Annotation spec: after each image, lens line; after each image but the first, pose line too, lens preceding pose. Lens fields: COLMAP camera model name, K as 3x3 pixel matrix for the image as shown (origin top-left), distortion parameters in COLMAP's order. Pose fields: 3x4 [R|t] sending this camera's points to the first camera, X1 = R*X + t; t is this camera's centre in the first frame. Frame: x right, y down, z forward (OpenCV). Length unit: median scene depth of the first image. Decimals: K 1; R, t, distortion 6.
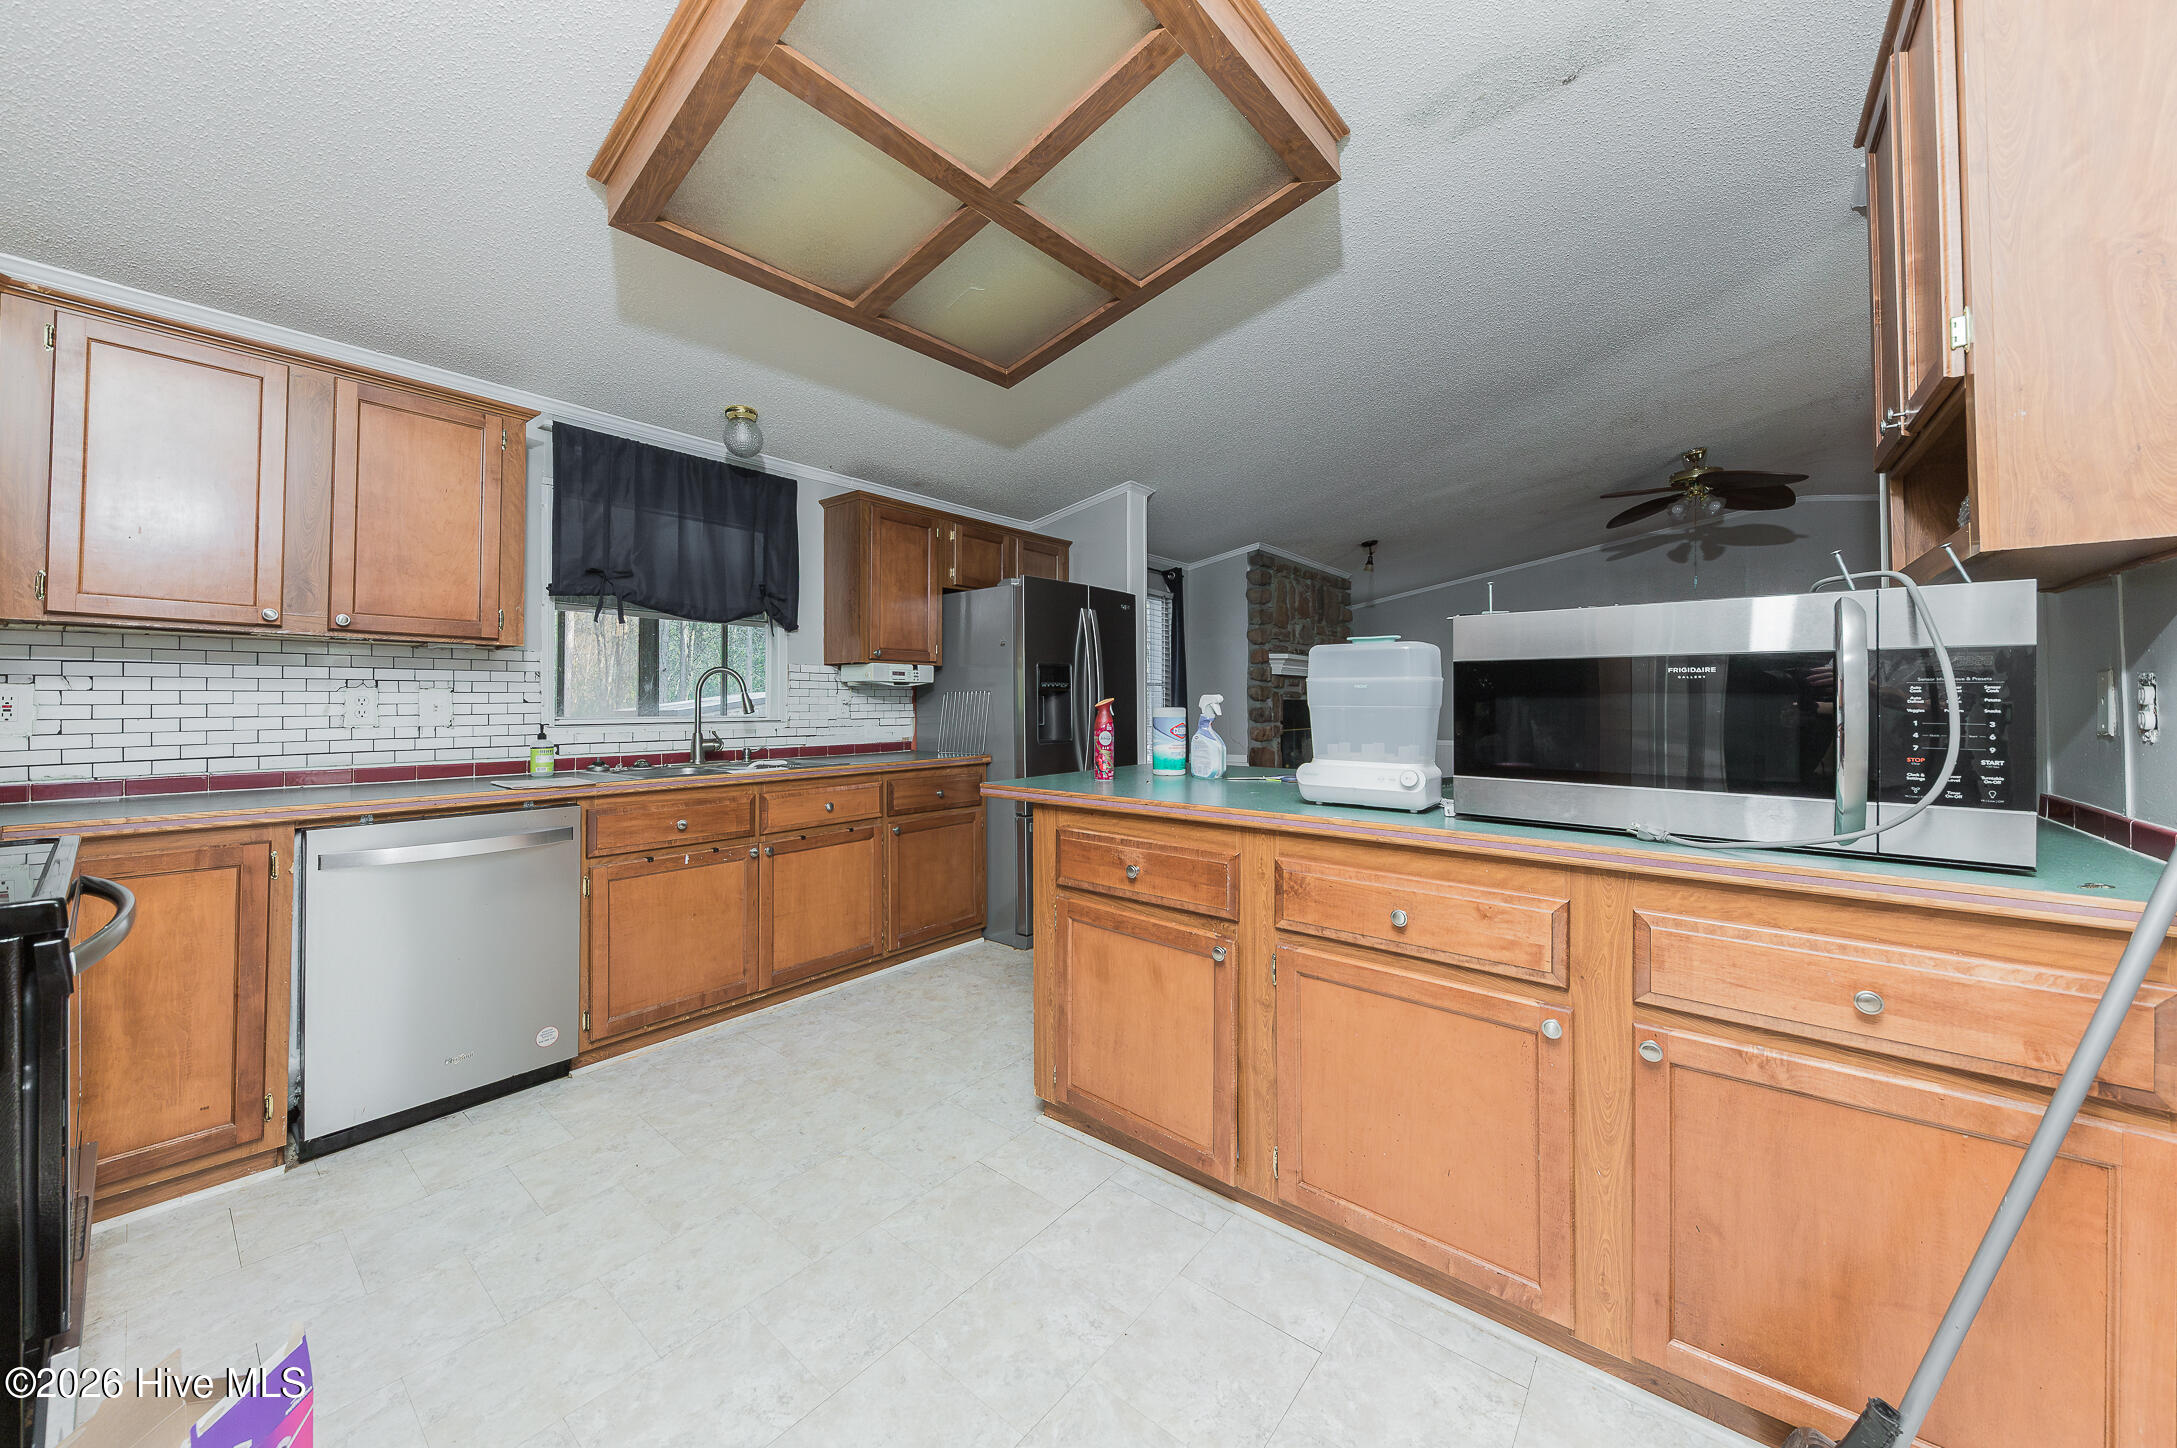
lens RADIAL K [[755.2, 0, 1114.4], [0, 755.2, 699.2], [0, 0, 1]] dist [0.008949, -0.003804]
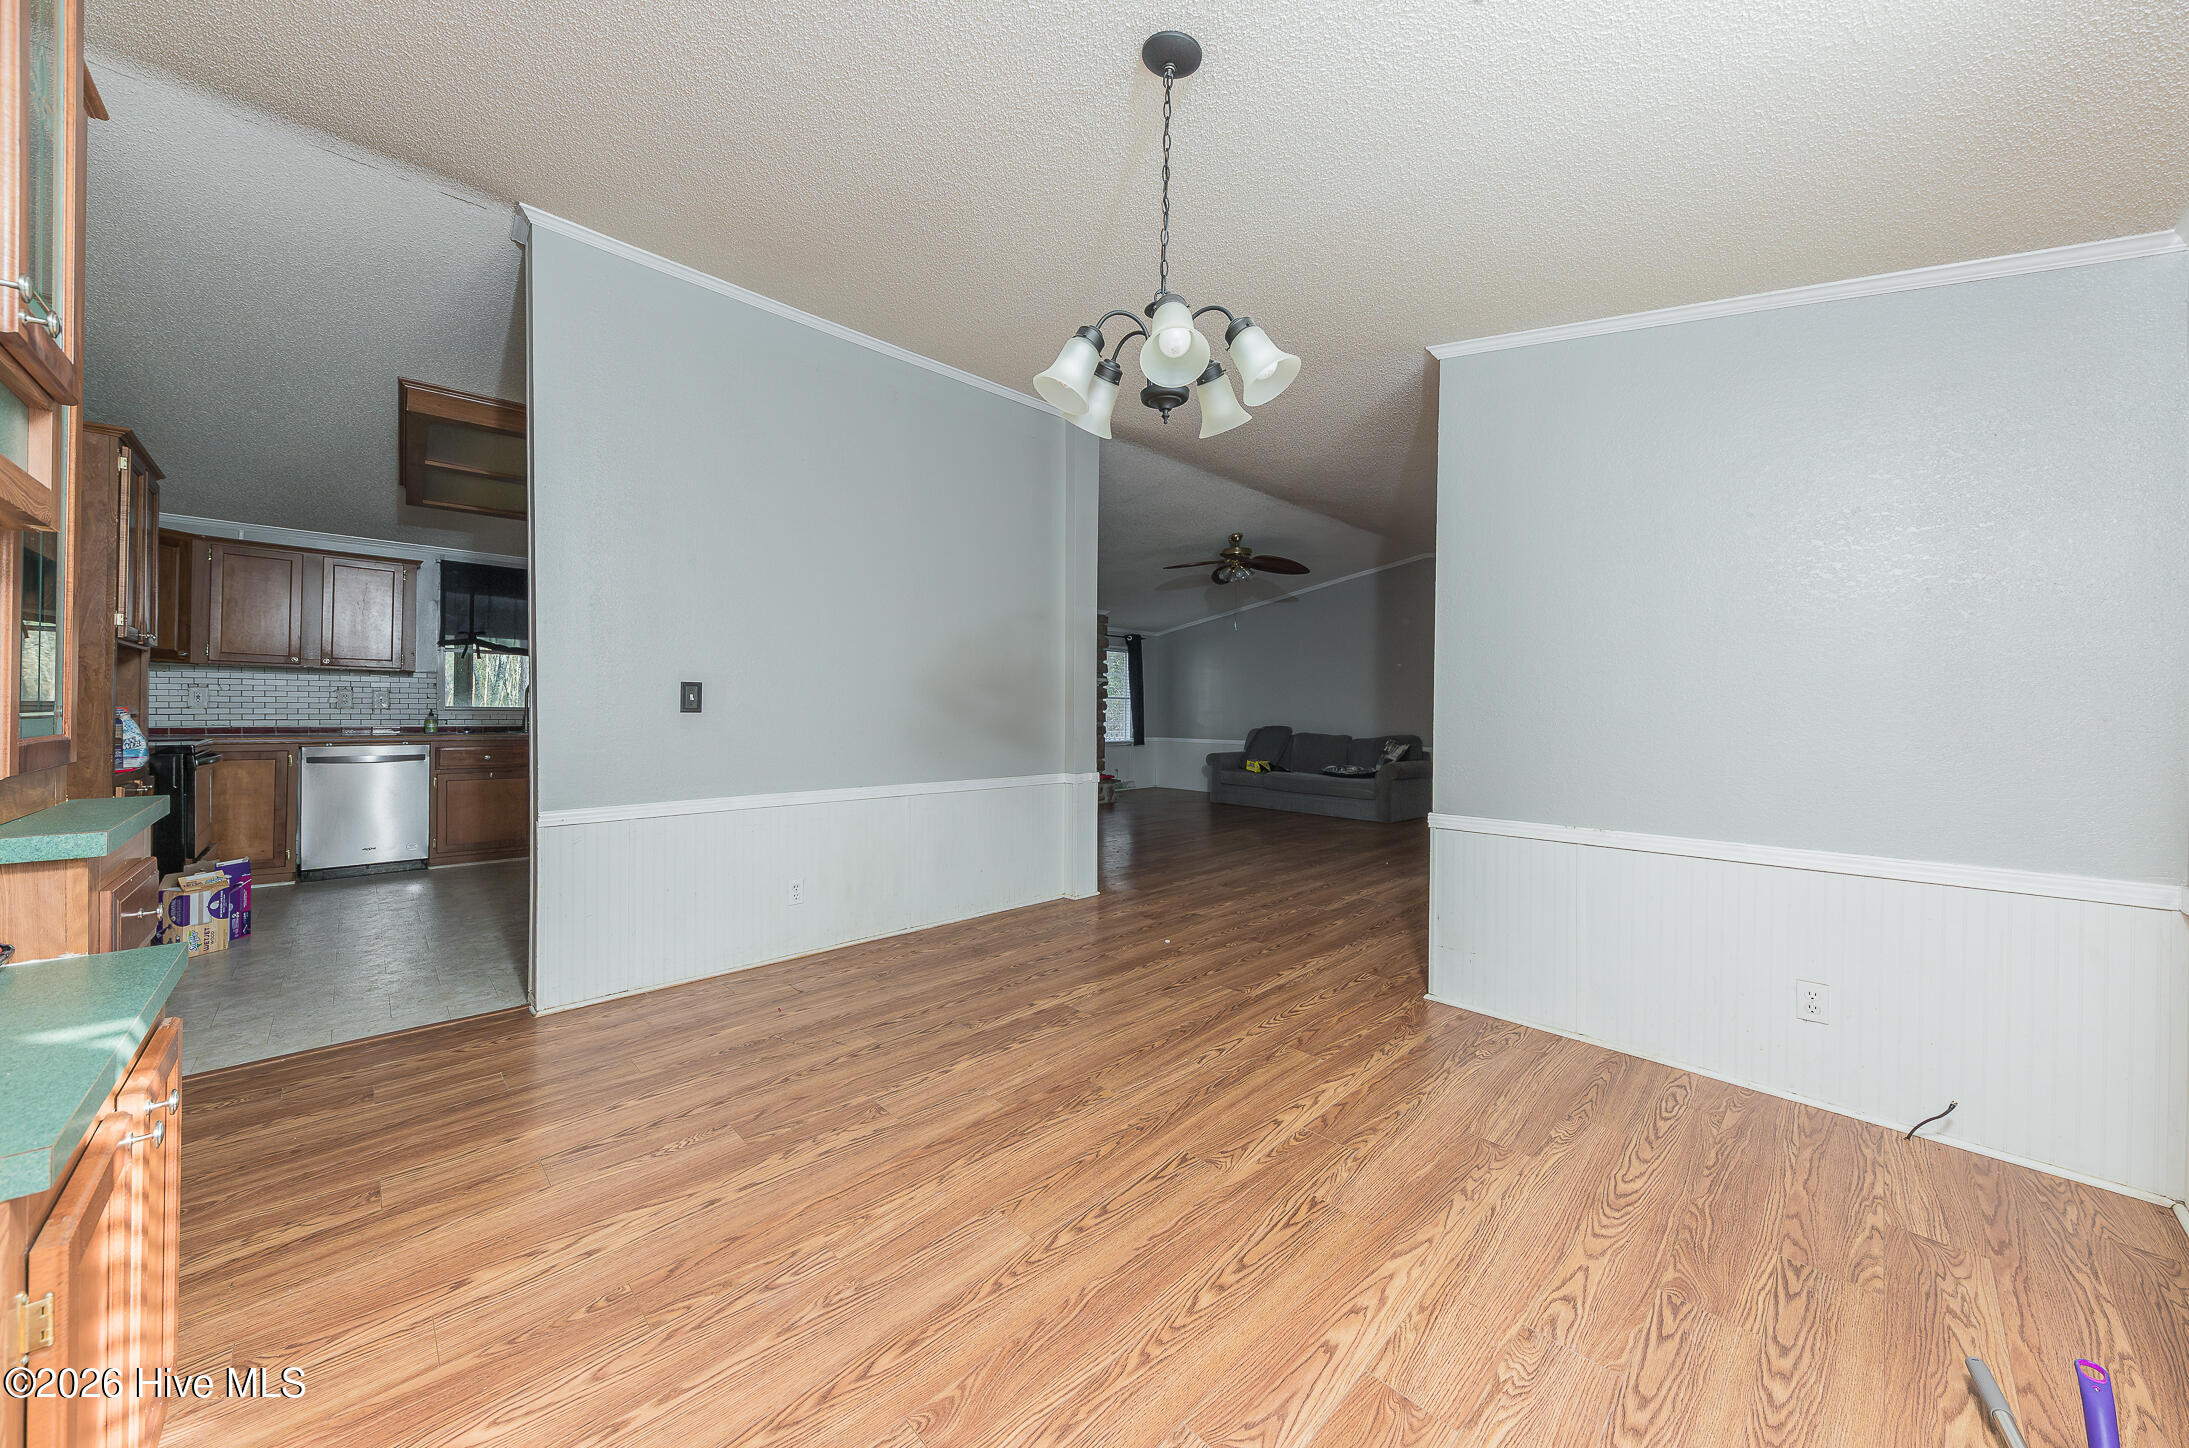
lens RADIAL K [[759.4, 0, 1096.5], [0, 759.4, 708.2], [0, 0, 1]] dist [0.008949, -0.003804]
pose [[0.991128, 0.011234, -0.132432, 1.319212], [-0.011582, 0.999931, -0.001859, 0.012348], [0.132402, 0.003376, 0.991190, -0.815235]]
